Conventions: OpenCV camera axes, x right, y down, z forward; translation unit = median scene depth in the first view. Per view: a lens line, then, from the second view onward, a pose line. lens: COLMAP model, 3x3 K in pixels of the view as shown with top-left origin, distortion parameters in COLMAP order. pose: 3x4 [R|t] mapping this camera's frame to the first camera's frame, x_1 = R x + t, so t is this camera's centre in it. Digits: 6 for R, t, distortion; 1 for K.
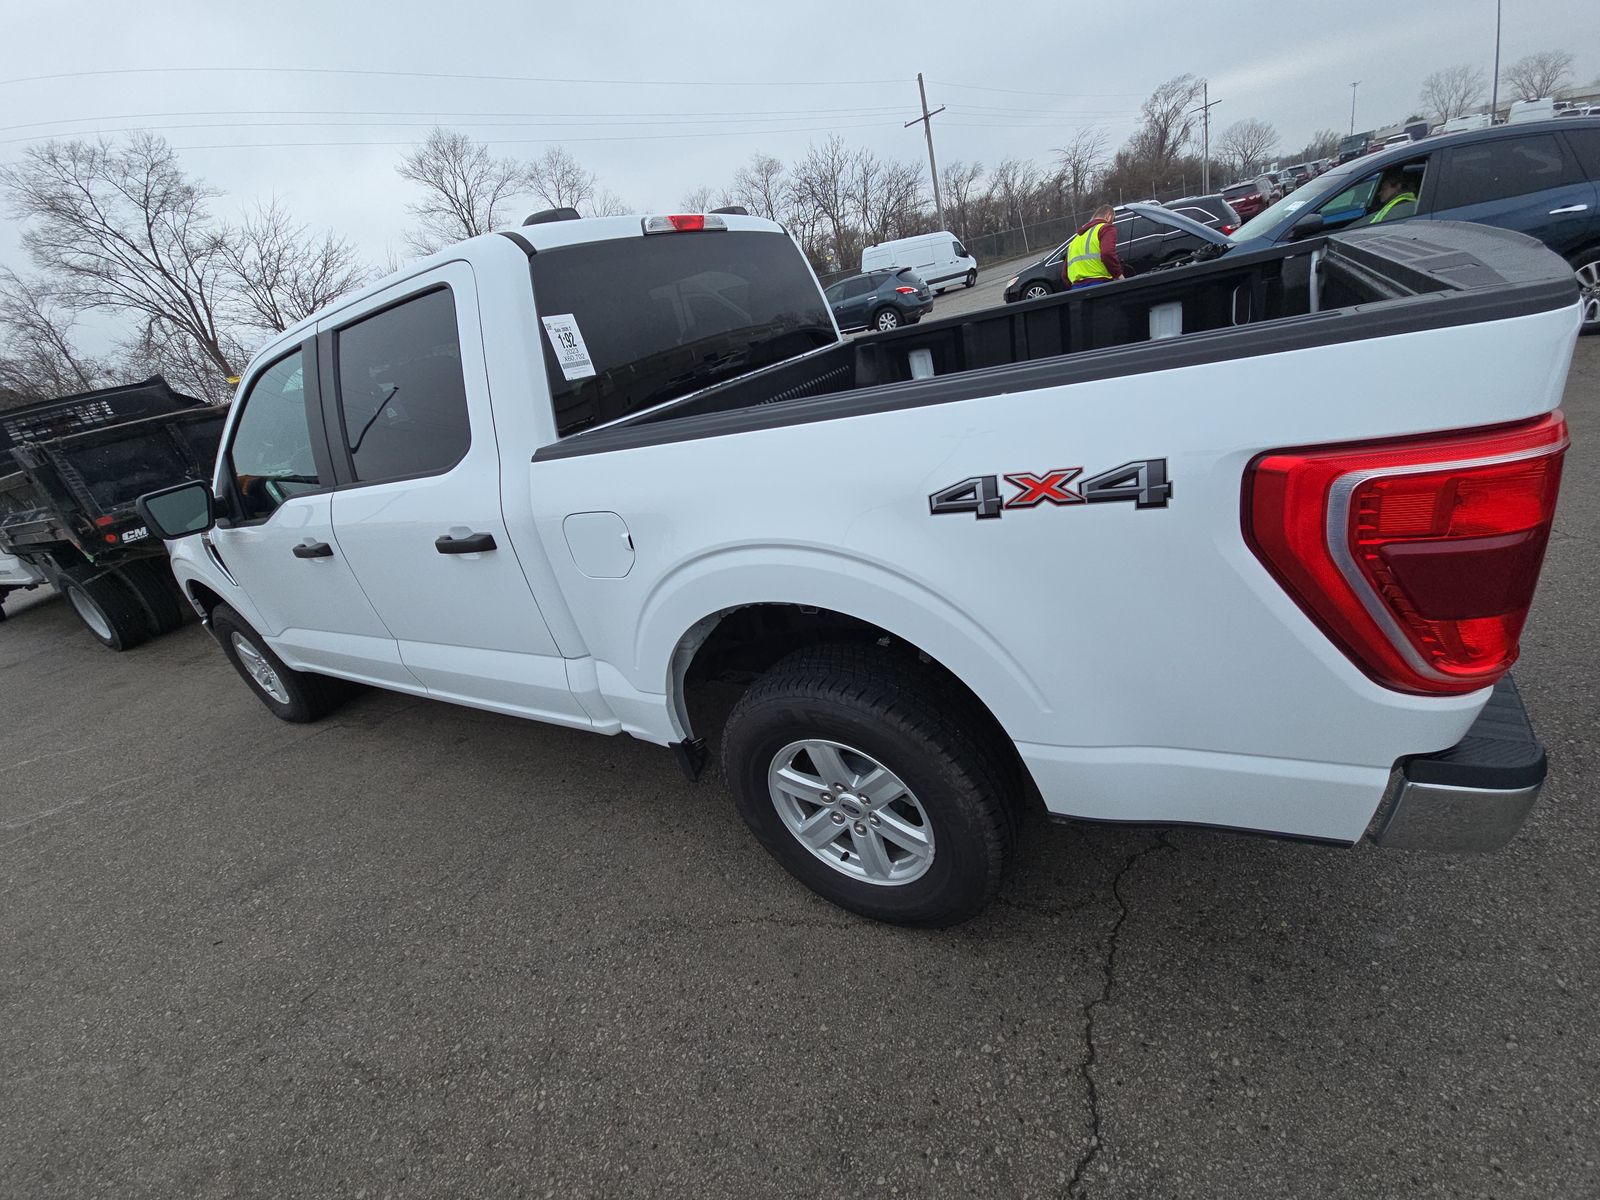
lens RADIAL K [[647.3, 0, 809.2], [0, 647.3, 595.0], [0, 0, 1]] dist [0.039930, -0.025104]
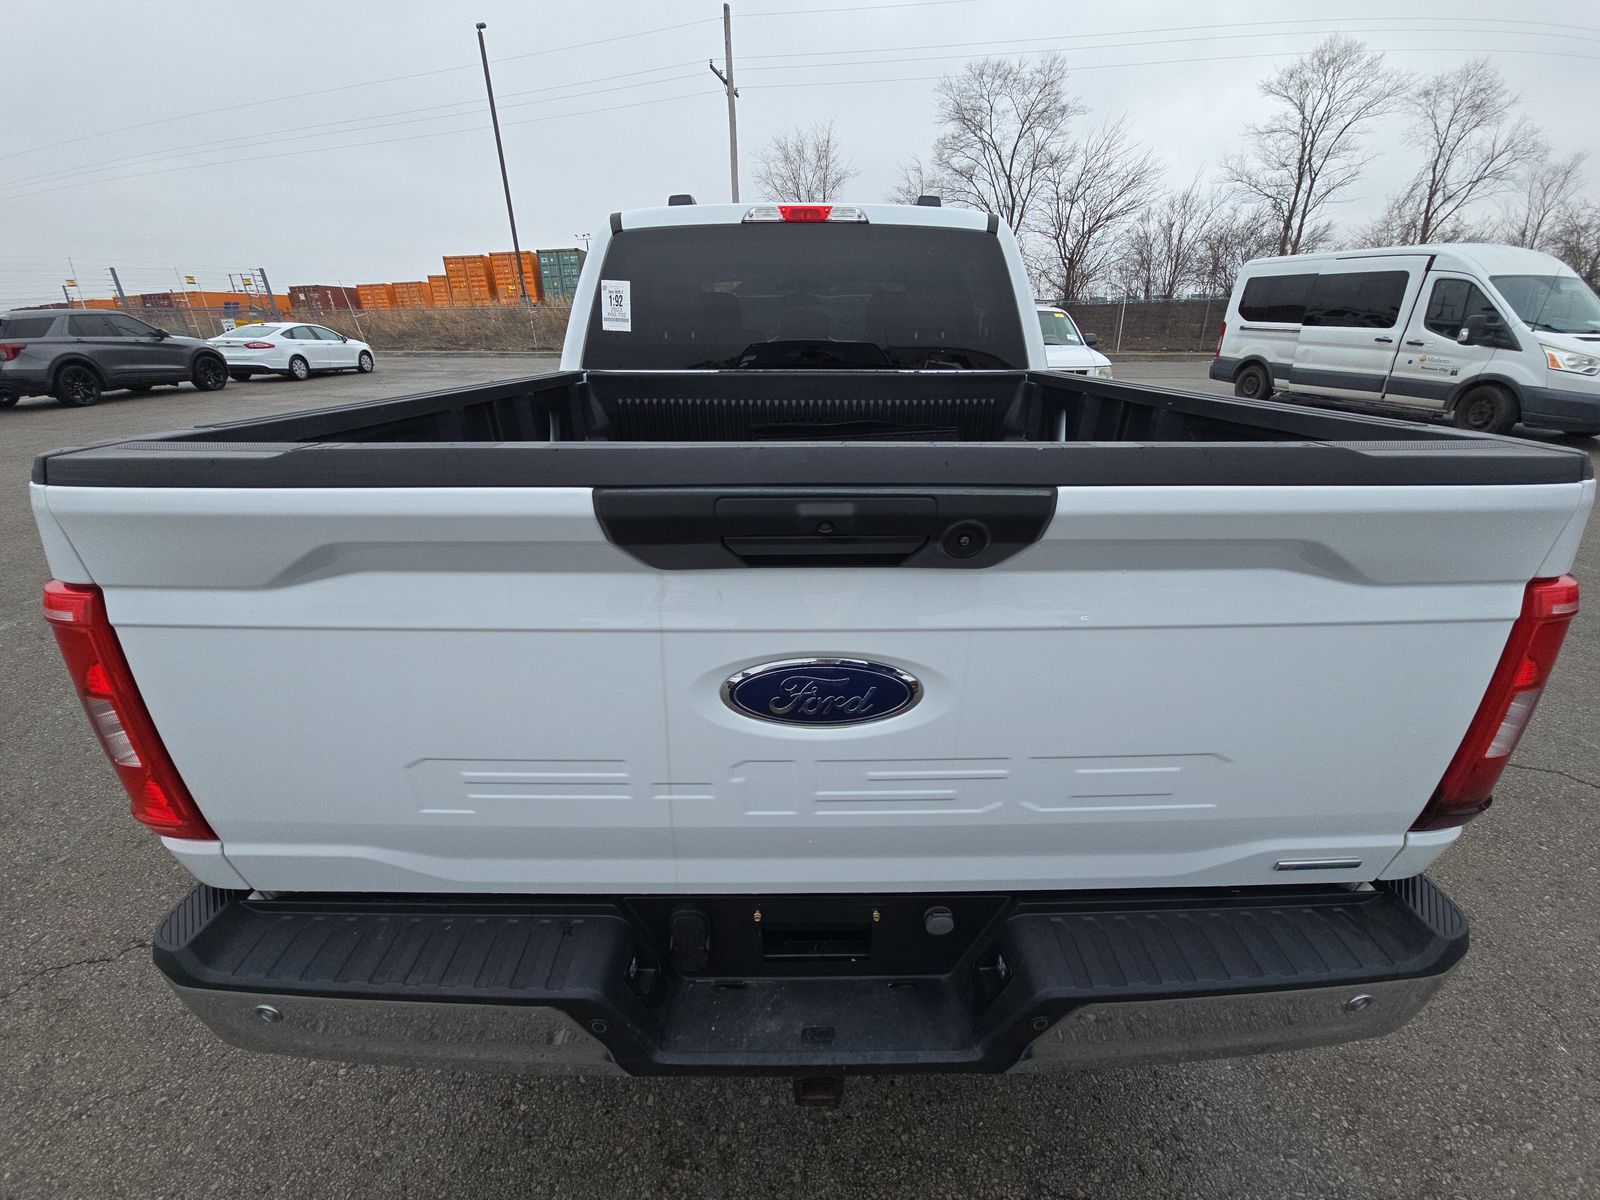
lens RADIAL K [[647.3, 0, 809.2], [0, 647.3, 595.0], [0, 0, 1]] dist [0.039930, -0.025104]
pose [[0.490797, 0.516730, -0.701505, 0.115848], [-0.448299, 0.840161, 0.305219, -0.051488], [0.747092, 0.164684, 0.643997, 0.059402]]
